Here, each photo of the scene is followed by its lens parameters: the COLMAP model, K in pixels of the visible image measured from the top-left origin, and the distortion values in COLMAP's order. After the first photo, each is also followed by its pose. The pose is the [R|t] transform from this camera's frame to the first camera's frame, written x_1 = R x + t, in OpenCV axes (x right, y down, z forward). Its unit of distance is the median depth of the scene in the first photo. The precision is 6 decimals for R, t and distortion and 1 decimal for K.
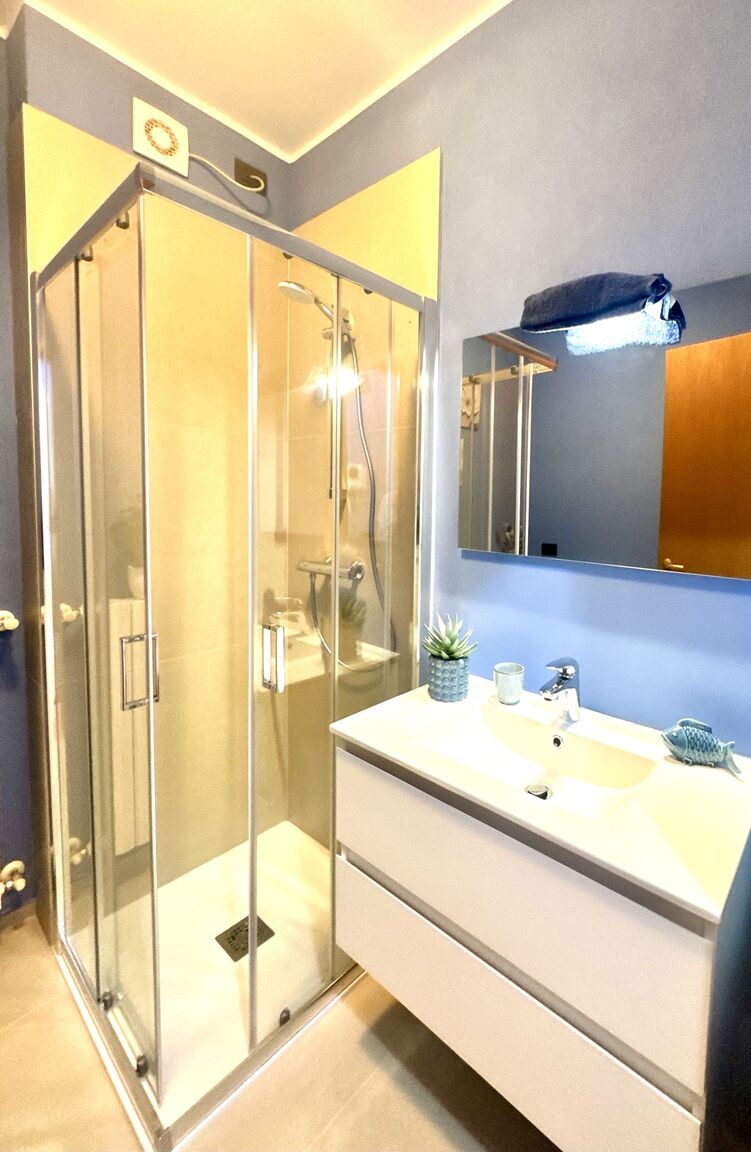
lens RADIAL K [[492.2, 0, 463.5], [0, 492.2, 536.4], [0, 0, 1]] dist [-0.002894, 0.000066]
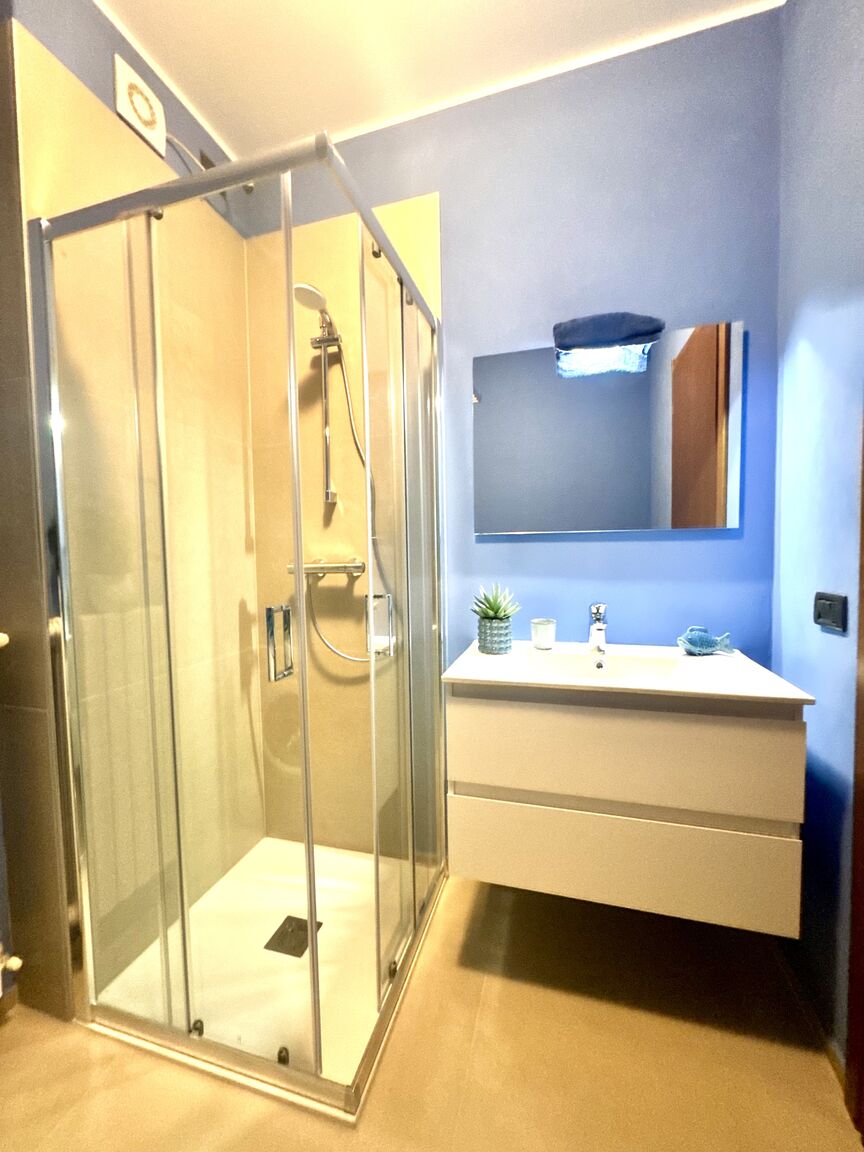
lens RADIAL K [[461.8, 0, 432.0], [0, 461.8, 576.0], [0, 0, 1]] dist [-0.003849, -0.000316]
pose [[0.924593, -0.061357, 0.375982, -0.591926], [0.067140, 0.997741, -0.002286, 0.134457], [-0.374993, 0.027357, 0.926624, 0.018206]]
